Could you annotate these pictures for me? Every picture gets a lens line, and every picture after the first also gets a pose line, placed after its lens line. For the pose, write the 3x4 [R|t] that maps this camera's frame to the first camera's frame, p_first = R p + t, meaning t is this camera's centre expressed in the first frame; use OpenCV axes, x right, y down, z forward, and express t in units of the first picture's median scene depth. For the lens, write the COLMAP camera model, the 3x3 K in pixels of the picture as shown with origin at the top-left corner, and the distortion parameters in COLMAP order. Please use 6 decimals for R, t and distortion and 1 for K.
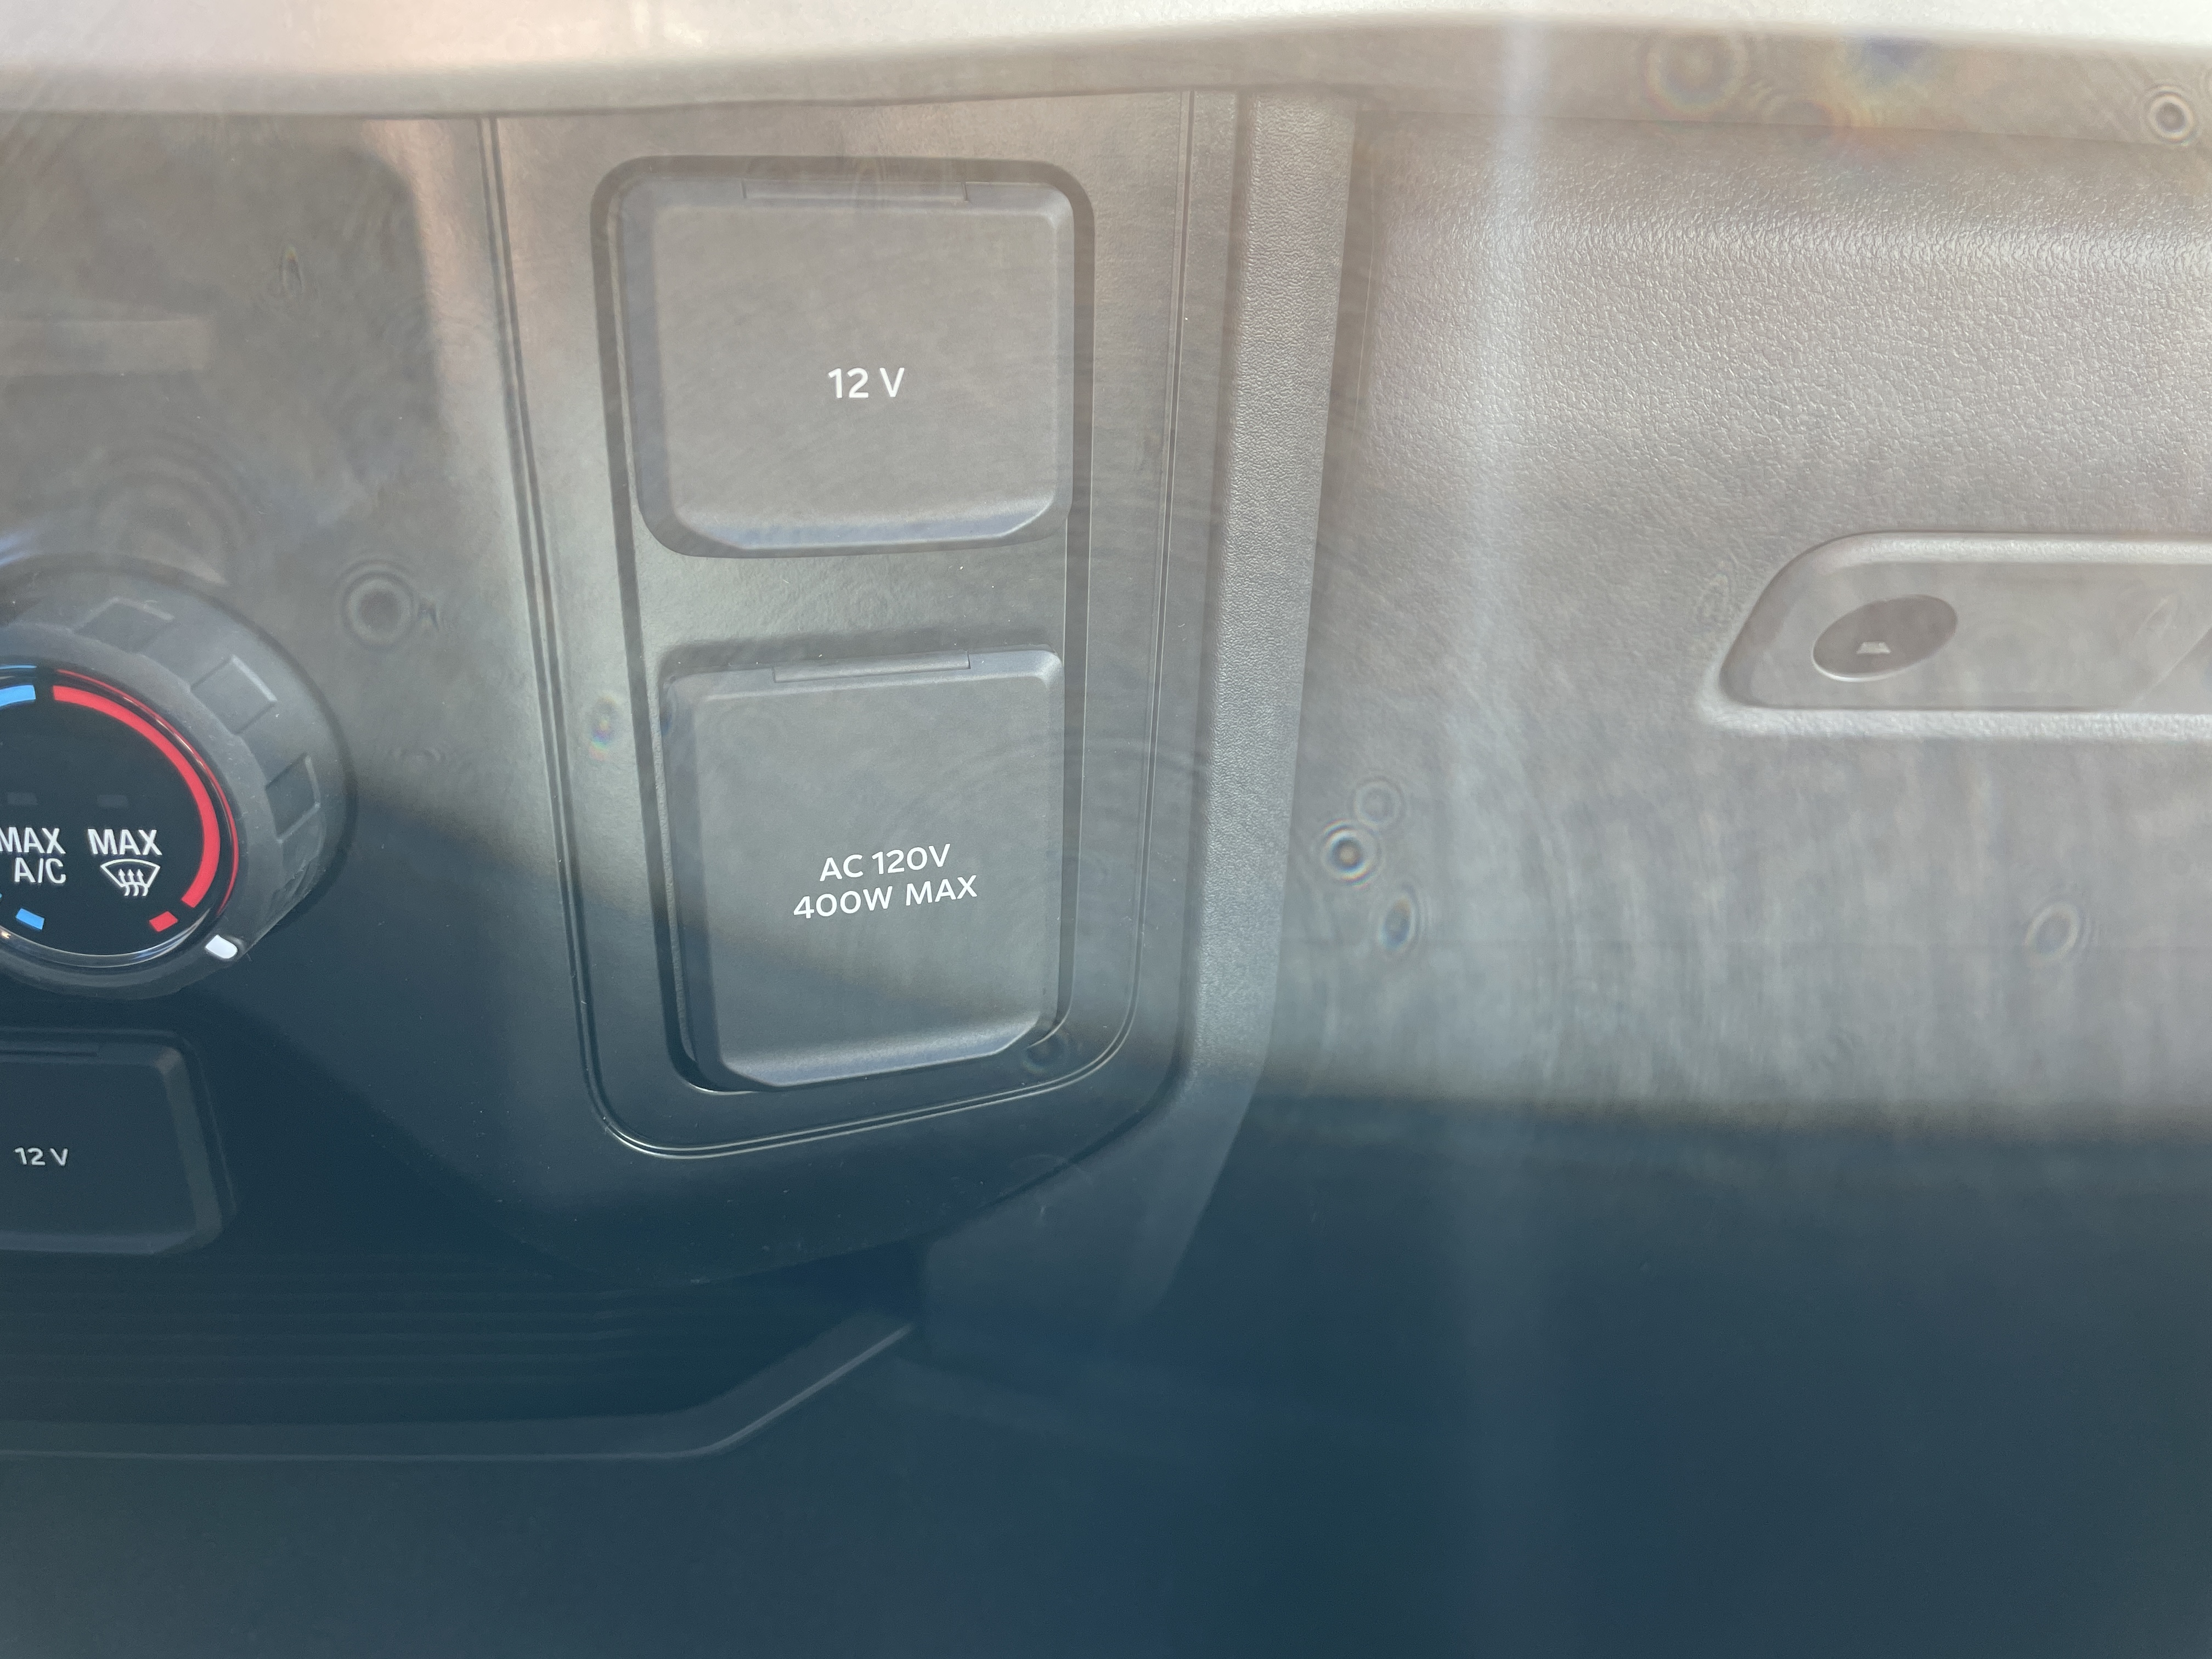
lens RADIAL K [[1658.6, 0, 1113.9], [0, 1658.6, 826.3], [0, 0, 1]] dist [0.094592, -0.117474]
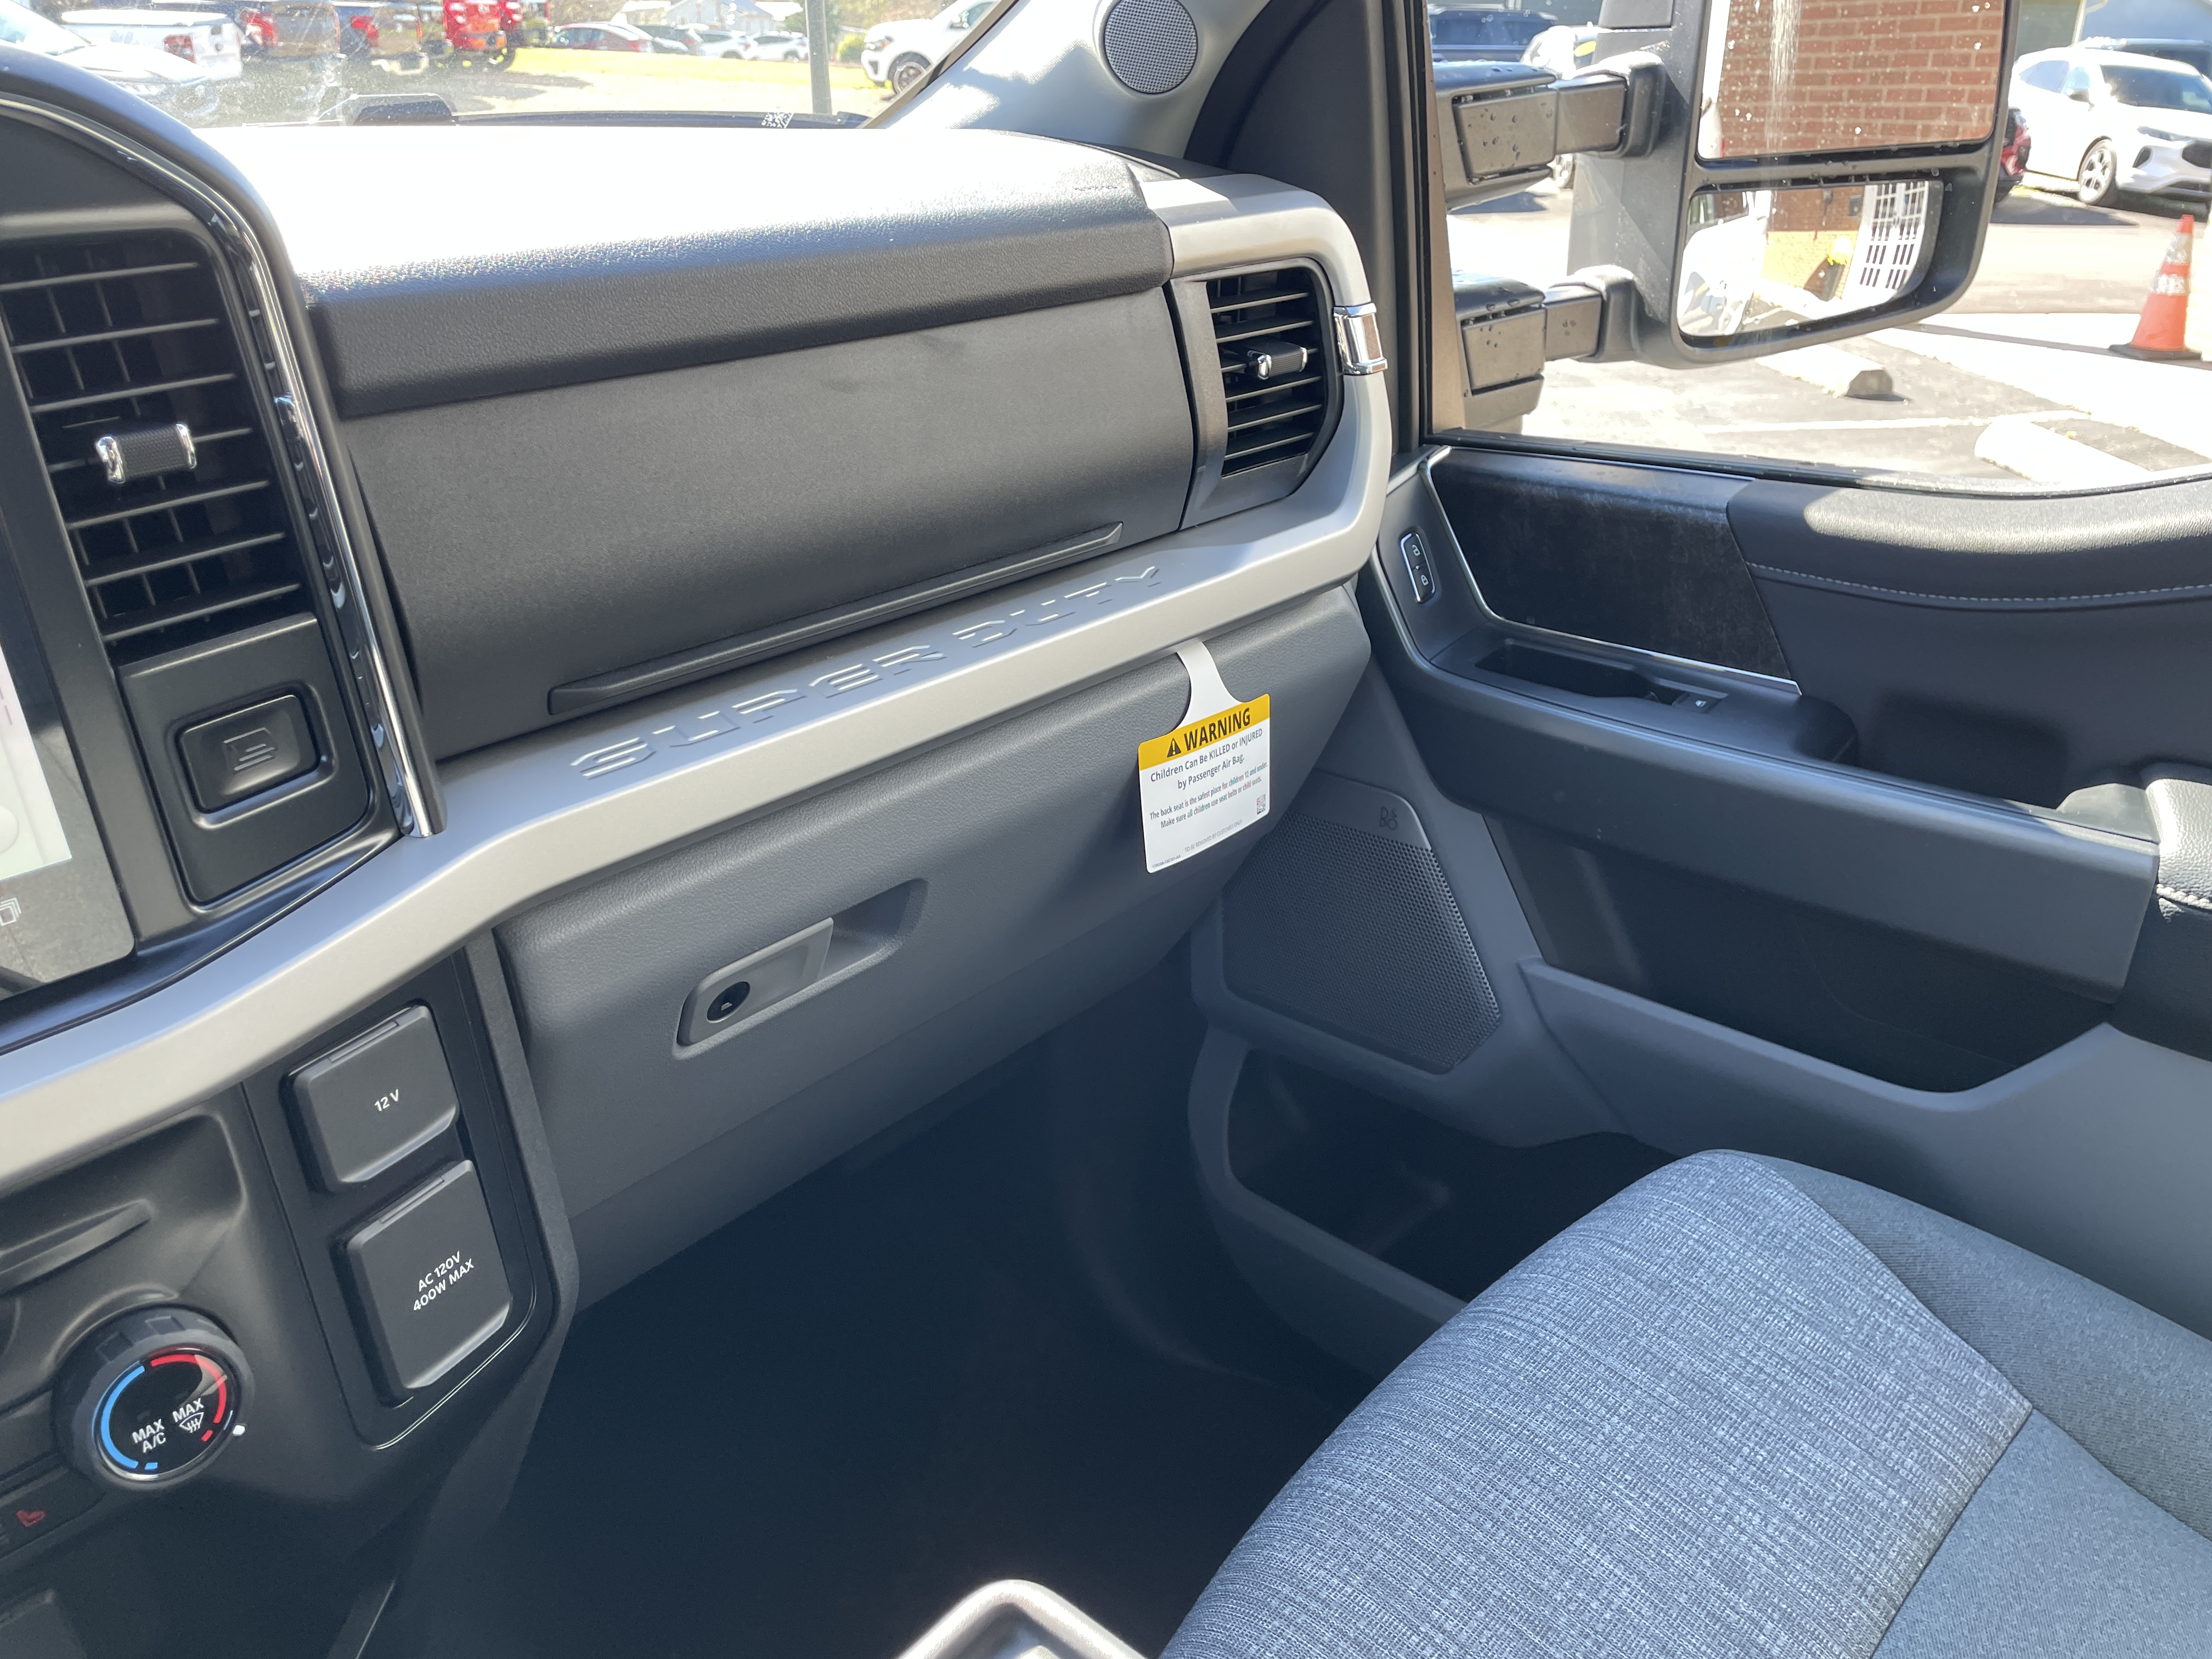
lens RADIAL K [[1658.6, 0, 1113.6], [0, 1658.6, 822.5], [0, 0, 1]] dist [0.094592, -0.117474]
pose [[0.677963, -0.346425, 0.648348, -0.841826], [0.430705, 0.901941, 0.031546, -0.224034], [-0.595700, 0.257860, 0.760690, -1.631589]]
